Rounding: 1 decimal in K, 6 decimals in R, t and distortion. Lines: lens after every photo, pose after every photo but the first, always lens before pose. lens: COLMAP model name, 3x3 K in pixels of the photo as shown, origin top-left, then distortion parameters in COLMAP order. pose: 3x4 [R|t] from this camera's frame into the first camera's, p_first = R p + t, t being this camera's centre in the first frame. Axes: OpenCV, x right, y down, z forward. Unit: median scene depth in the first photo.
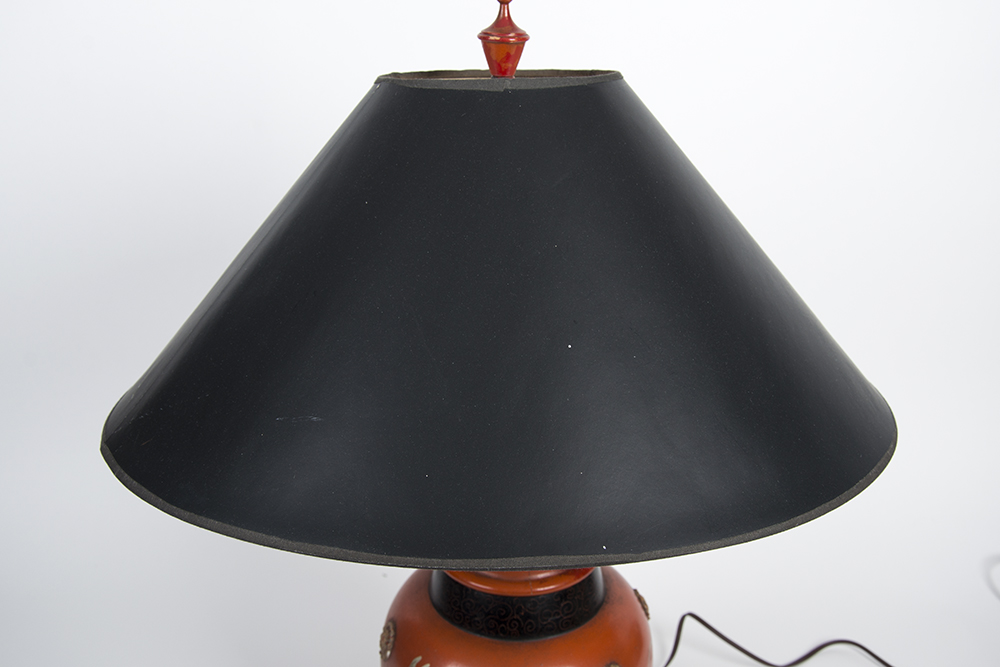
lens RADIAL K [[1241.2, 0, 501.2], [0, 1241.2, 363.3], [0, 0, 1]] dist [0.004756, 0.001743]
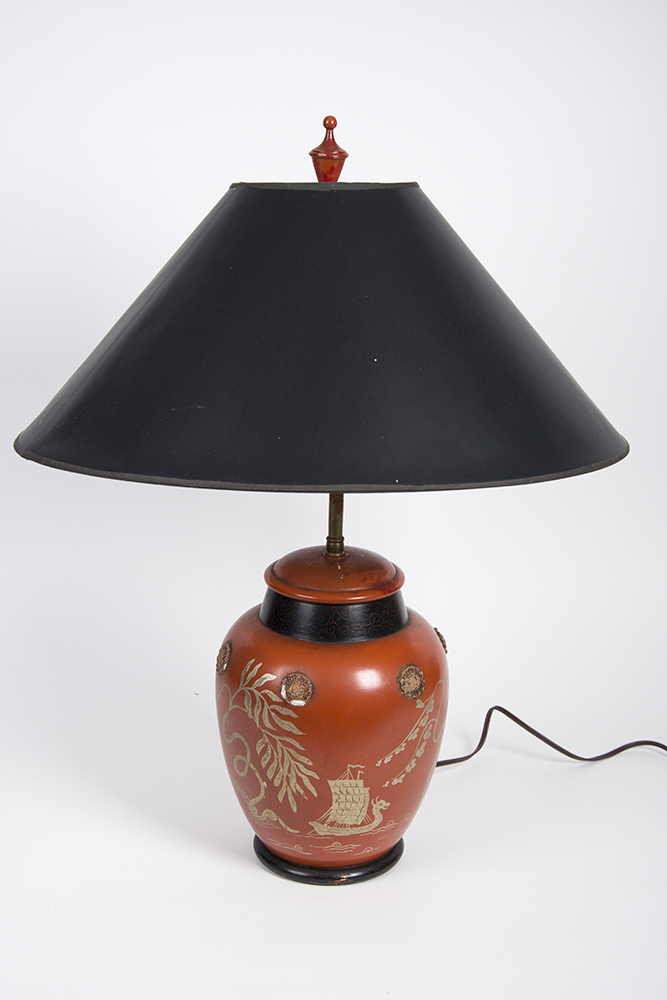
lens RADIAL K [[1882.4, 0, 333.5], [0, 1882.4, 500.0], [0, 0, 1]] dist [0.243699, 0.058183]
pose [[0.999718, 0.009898, 0.021594, -0.032962], [-0.007719, 0.995085, -0.098726, 0.301121], [-0.022465, 0.098532, 0.994880, -0.968375]]
